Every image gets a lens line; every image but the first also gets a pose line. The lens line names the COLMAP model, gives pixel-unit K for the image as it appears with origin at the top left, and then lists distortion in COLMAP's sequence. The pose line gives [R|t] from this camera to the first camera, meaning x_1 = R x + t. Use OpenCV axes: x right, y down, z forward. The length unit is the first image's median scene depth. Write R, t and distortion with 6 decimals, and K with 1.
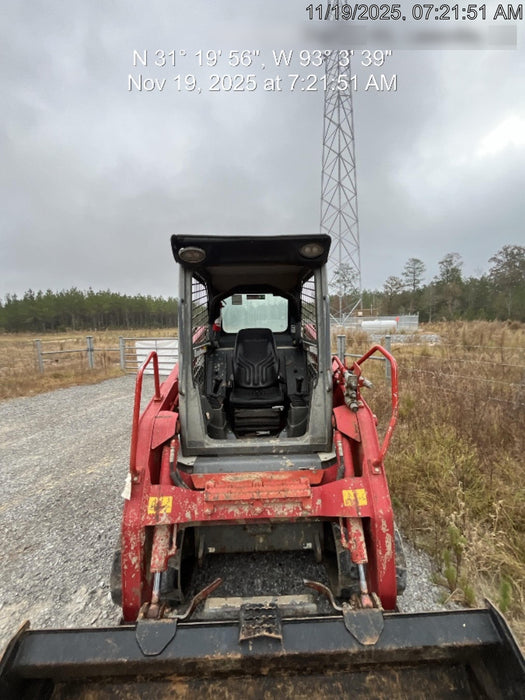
lens RADIAL K [[287.5, 0, 264.3], [0, 287.5, 344.3], [0, 0, 1]] dist [-0.003948, -0.000373]
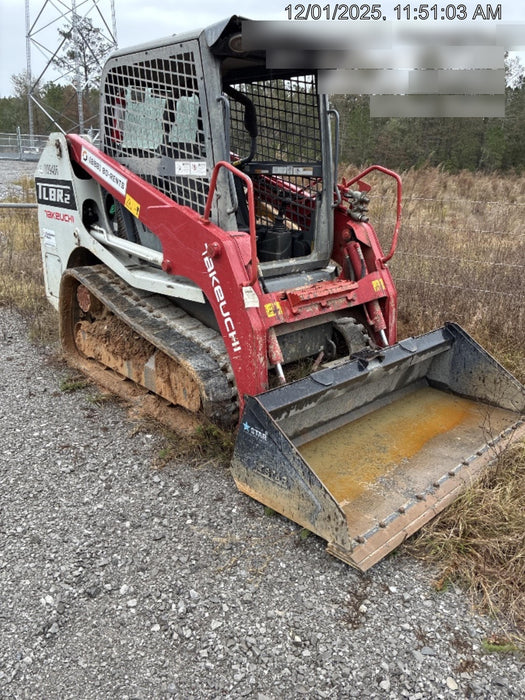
lens RADIAL K [[531.7, 0, 266.6], [0, 531.7, 351.4], [0, 0, 1]] dist [0.001147, -0.003150]
pose [[0.733620, -0.190732, 0.652245, -1.545551], [-0.006158, 0.957899, 0.287039, 0.119017], [-0.679532, -0.214593, 0.701559, -0.386609]]
